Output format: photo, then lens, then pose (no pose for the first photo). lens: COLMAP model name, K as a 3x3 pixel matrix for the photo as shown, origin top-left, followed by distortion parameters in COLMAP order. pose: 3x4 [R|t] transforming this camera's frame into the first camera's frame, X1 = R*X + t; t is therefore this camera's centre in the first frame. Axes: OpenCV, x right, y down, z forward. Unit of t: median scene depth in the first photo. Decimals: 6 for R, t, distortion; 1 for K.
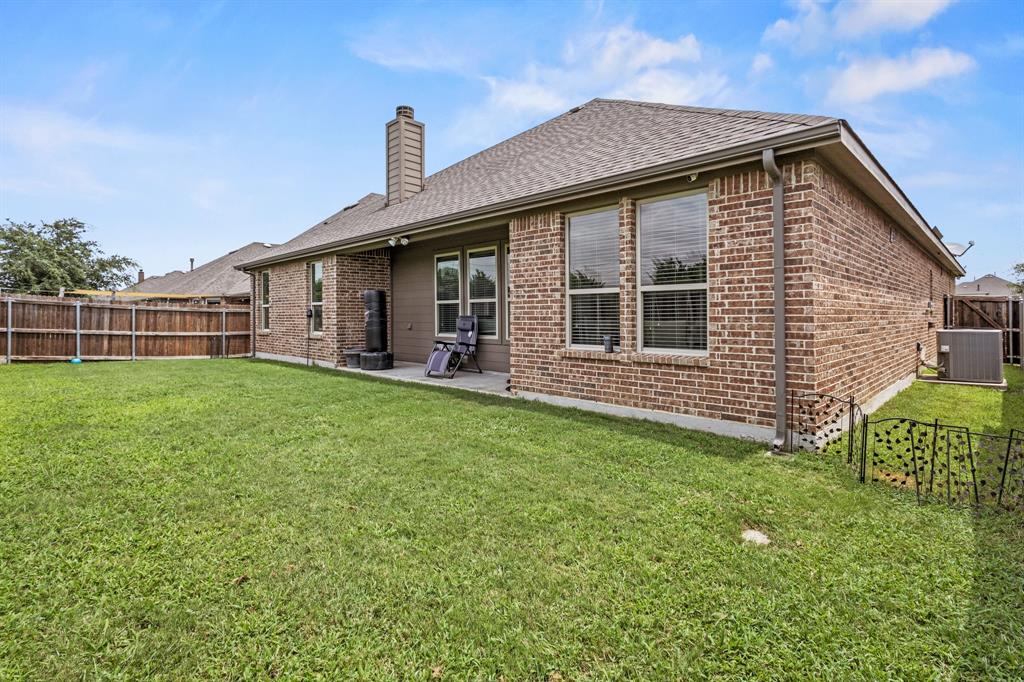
lens RADIAL K [[478.7, 0, 492.3], [0, 478.7, 319.6], [0, 0, 1]] dist [-0.013913, -0.000749]
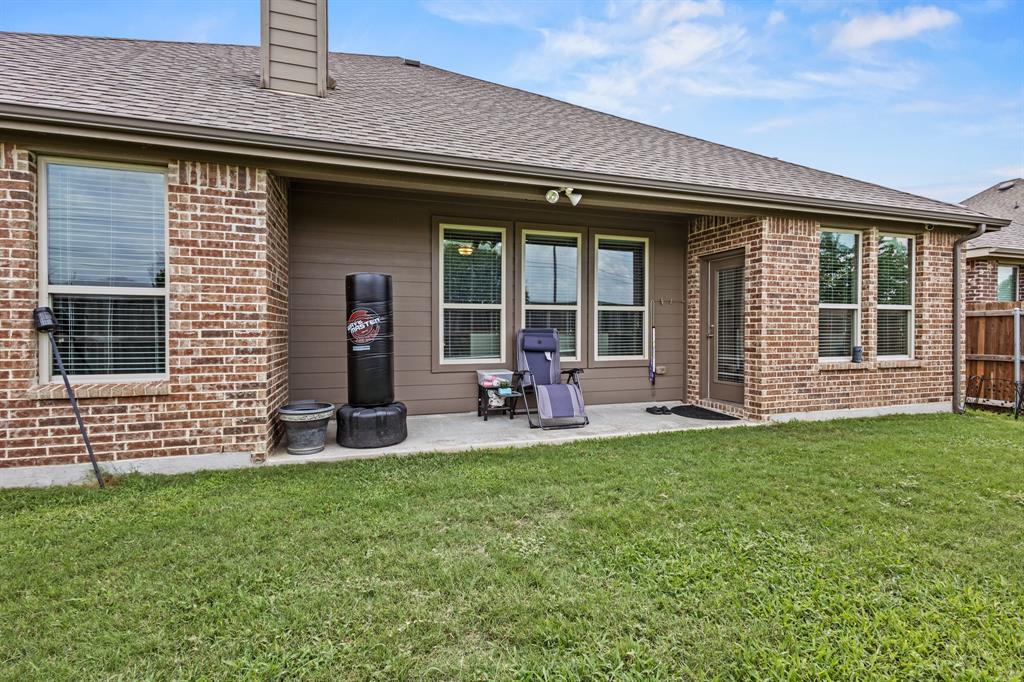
lens RADIAL K [[518.9, 0, 512.2], [0, 518.9, 336.2], [0, 0, 1]] dist [0.016777, -0.000948]
pose [[0.414167, -0.010615, 0.910139, -1.033048], [0.006499, 0.999941, 0.008705, -0.006595], [-0.910178, 0.002310, 0.414212, 1.061780]]
